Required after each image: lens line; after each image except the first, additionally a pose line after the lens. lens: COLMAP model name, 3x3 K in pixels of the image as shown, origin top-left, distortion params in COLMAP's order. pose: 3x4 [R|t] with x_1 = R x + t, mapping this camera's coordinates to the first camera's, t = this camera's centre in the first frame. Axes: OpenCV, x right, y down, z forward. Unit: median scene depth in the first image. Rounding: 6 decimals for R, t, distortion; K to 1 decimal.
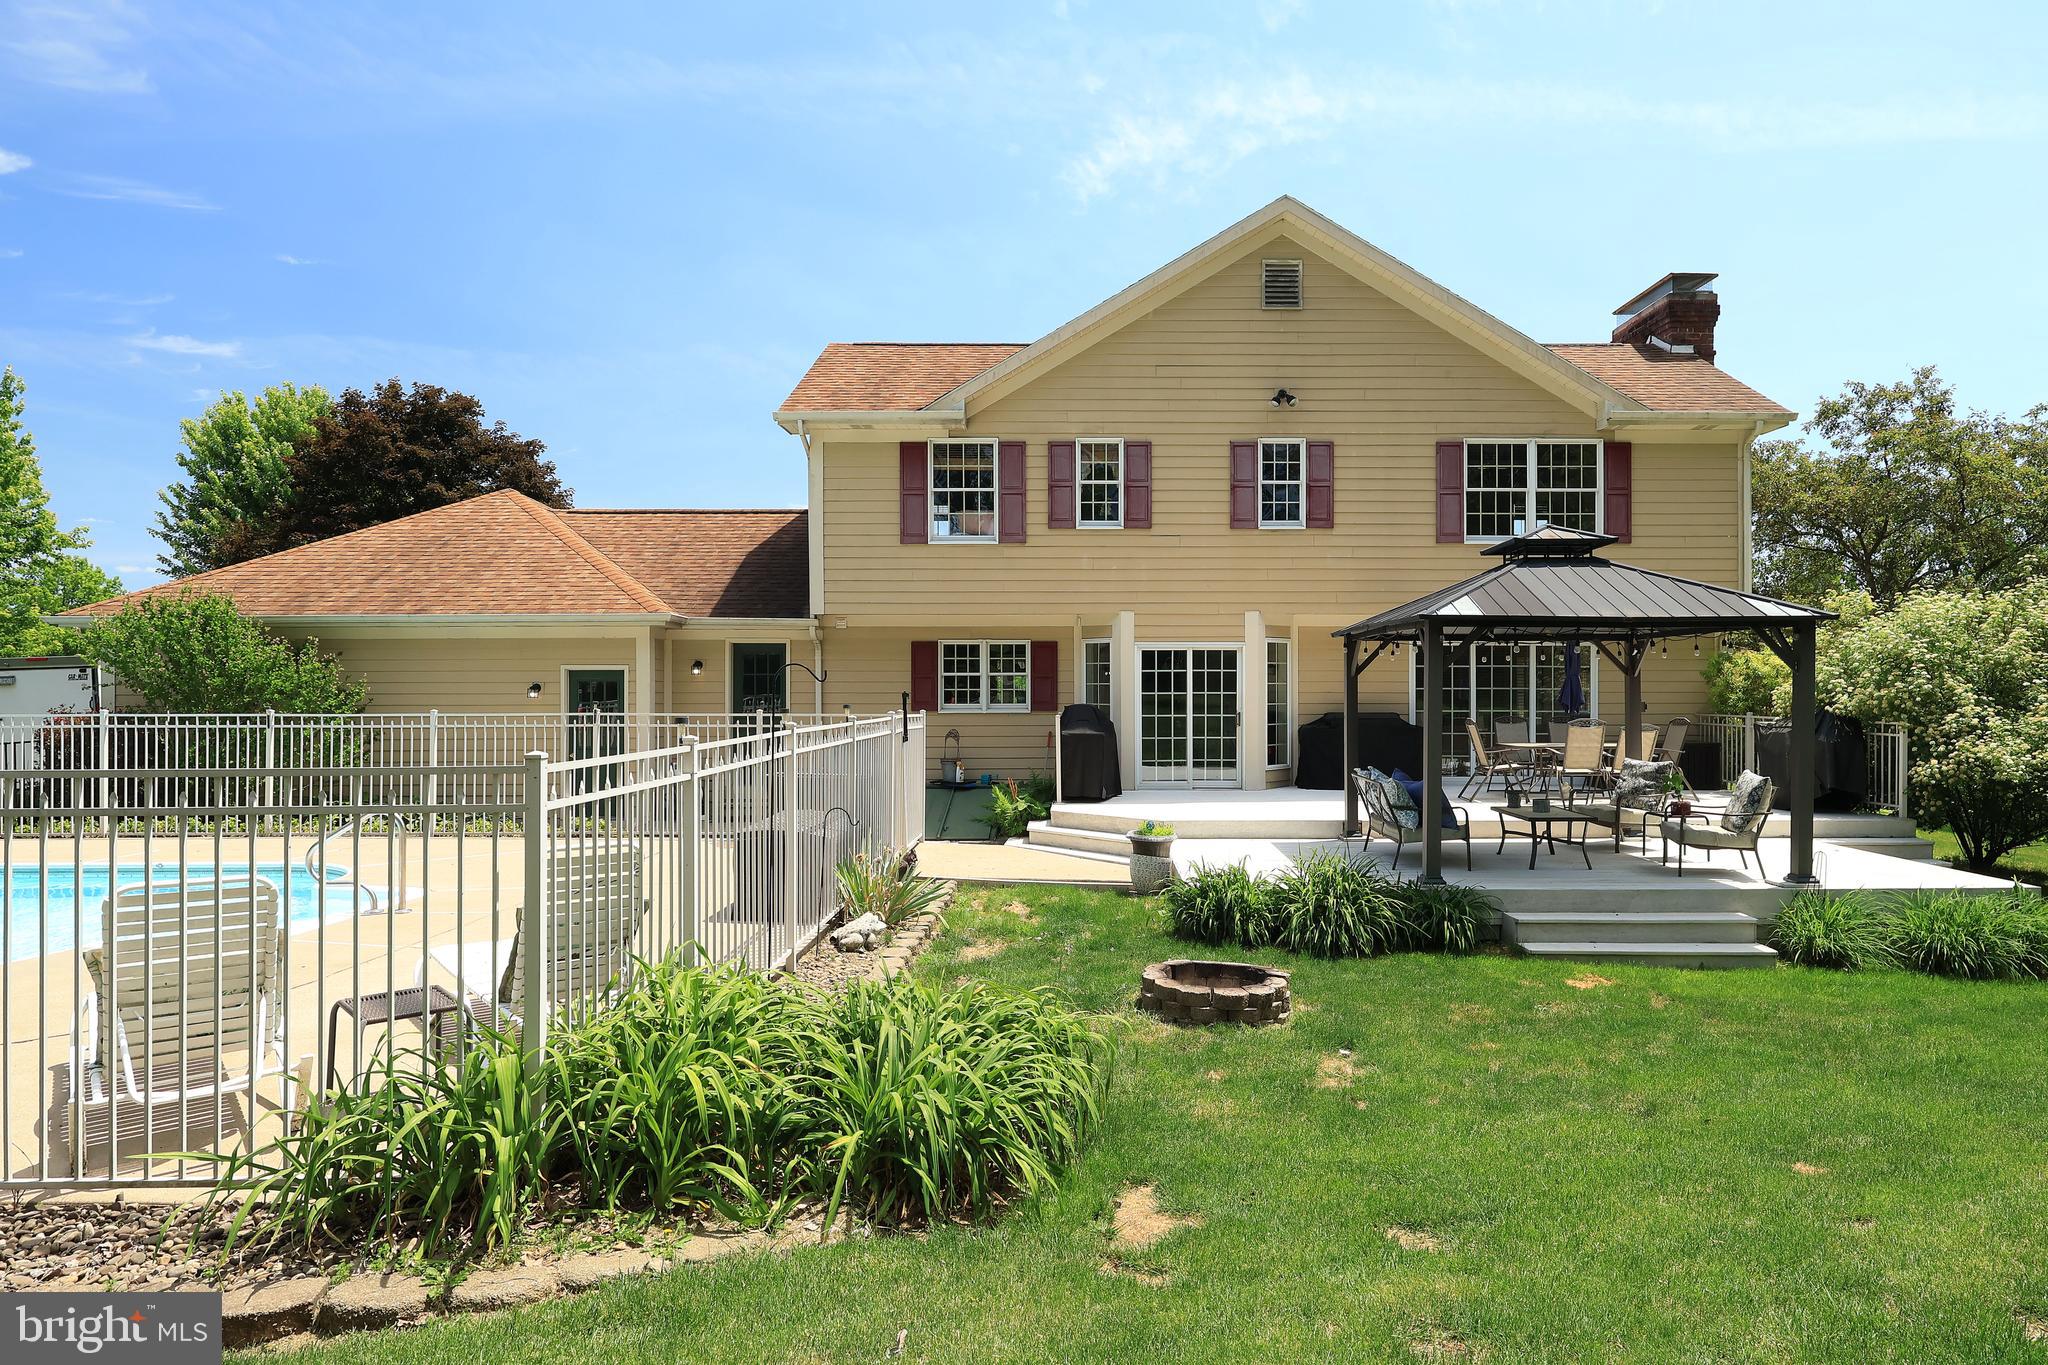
lens RADIAL K [[1162.3, 0, 1101.6], [0, 1162.3, 691.0], [0, 0, 1]] dist [0.001057, 0.001896]
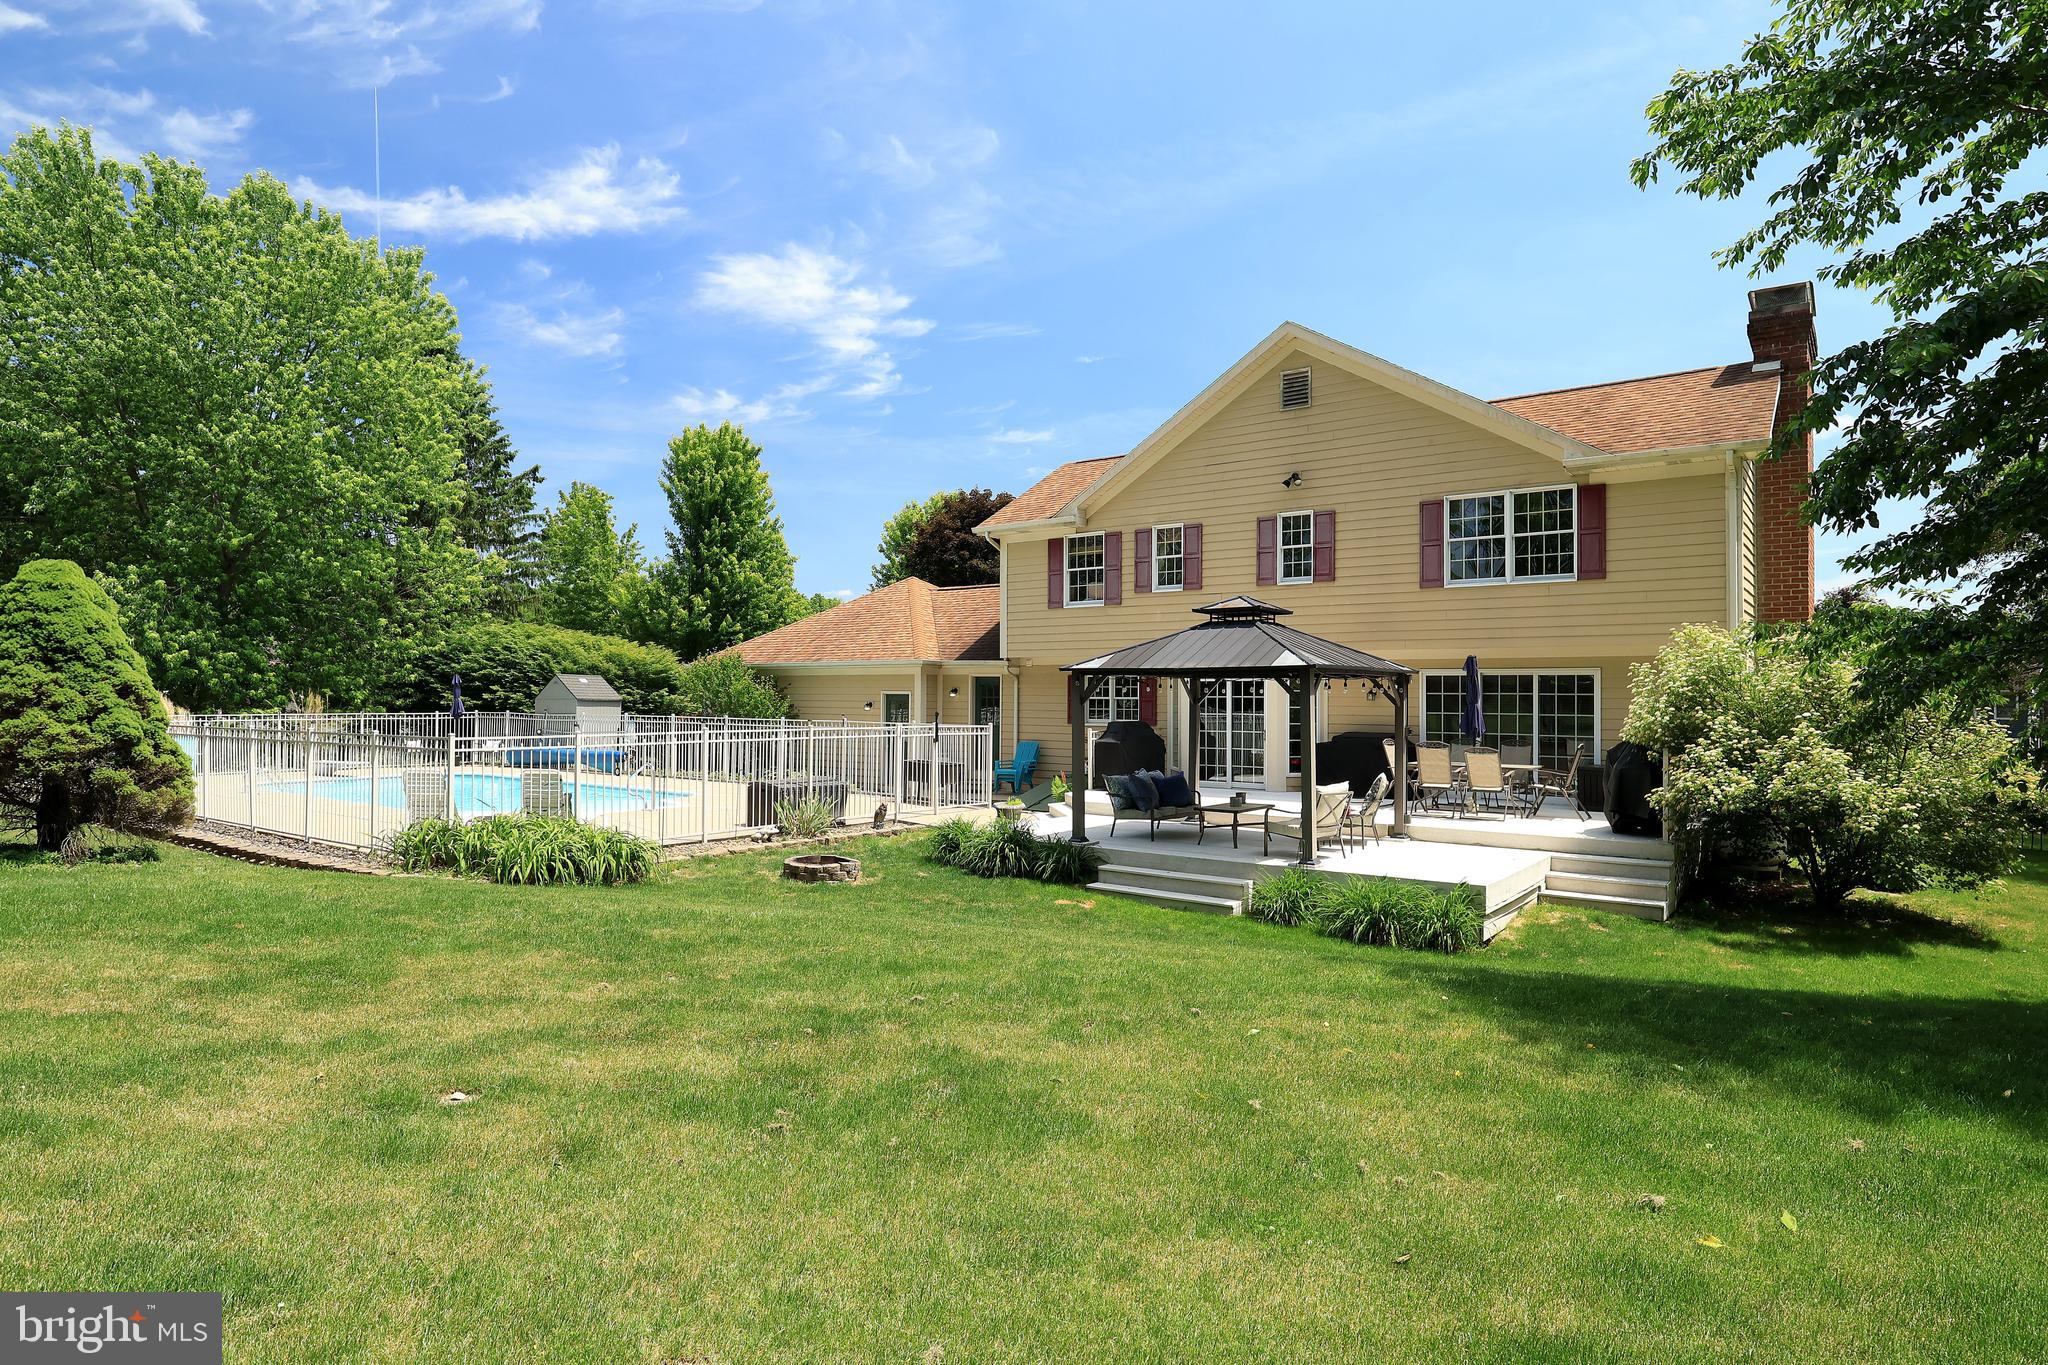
lens RADIAL K [[1120.7, 0, 1024.0], [0, 1120.7, 682.5], [0, 0, 1]] dist [-0.002362, 0.000076]
pose [[0.787647, -0.001639, -0.616125, 0.668523], [-0.007808, 0.999890, -0.012642, -0.015814], [0.616077, 0.014768, 0.787547, -0.126901]]
